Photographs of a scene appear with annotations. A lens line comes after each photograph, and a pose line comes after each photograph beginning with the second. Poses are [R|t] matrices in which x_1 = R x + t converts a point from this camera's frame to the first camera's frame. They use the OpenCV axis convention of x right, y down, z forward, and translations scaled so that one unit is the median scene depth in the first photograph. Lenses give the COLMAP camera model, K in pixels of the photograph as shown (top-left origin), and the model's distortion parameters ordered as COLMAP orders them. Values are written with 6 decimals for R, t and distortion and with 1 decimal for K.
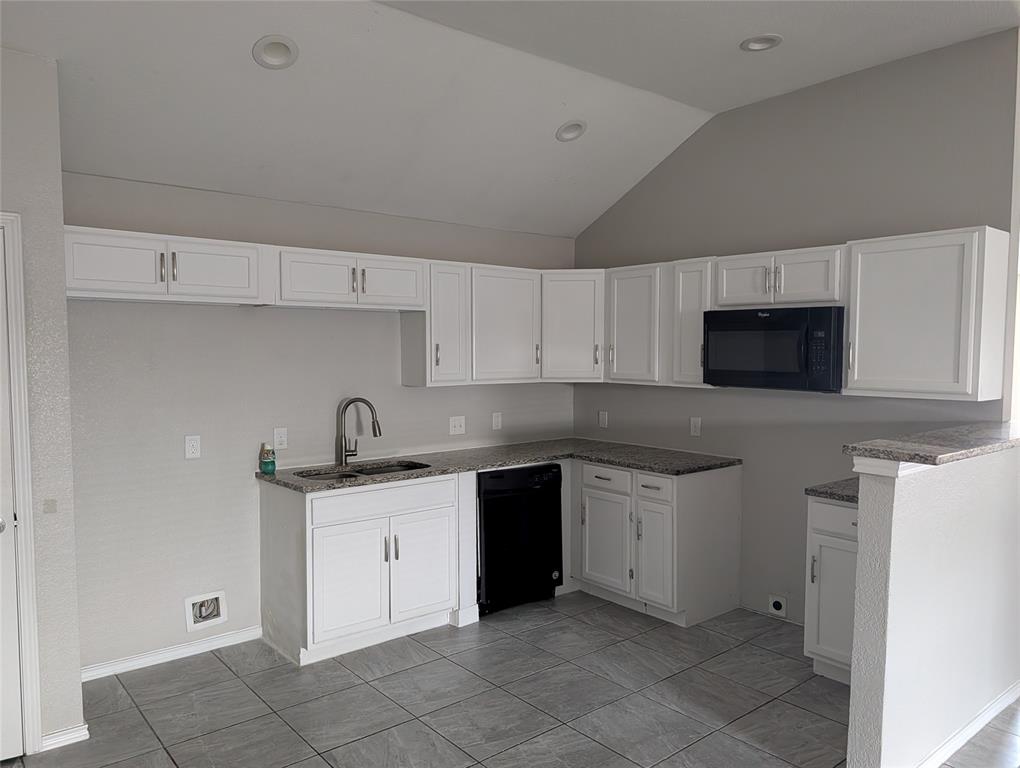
lens RADIAL K [[730.2, 0, 520.8], [0, 730.2, 400.9], [0, 0, 1]] dist [0.012874, -0.003276]
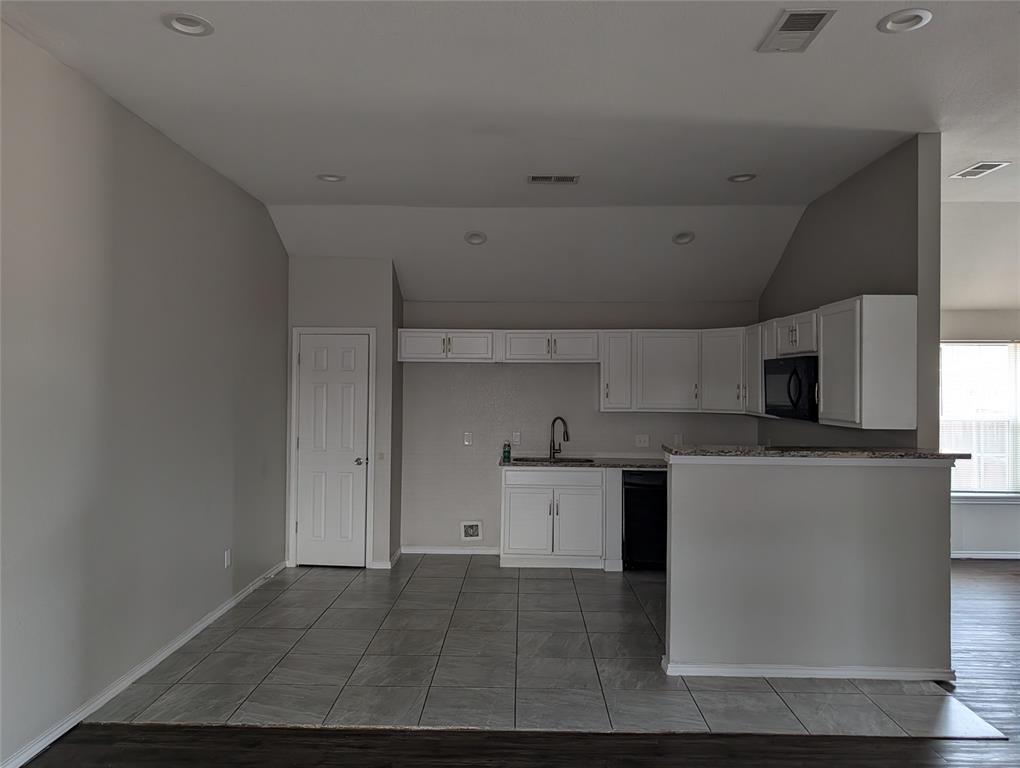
lens RADIAL K [[730.2, 0, 508.1], [0, 730.2, 380.6], [0, 0, 1]] dist [0.012874, -0.003276]
pose [[0.749896, -0.001335, -0.661555, 0.790186], [-0.052938, 0.996670, -0.062019, 0.022677], [0.659434, 0.081529, 0.747328, -0.299538]]
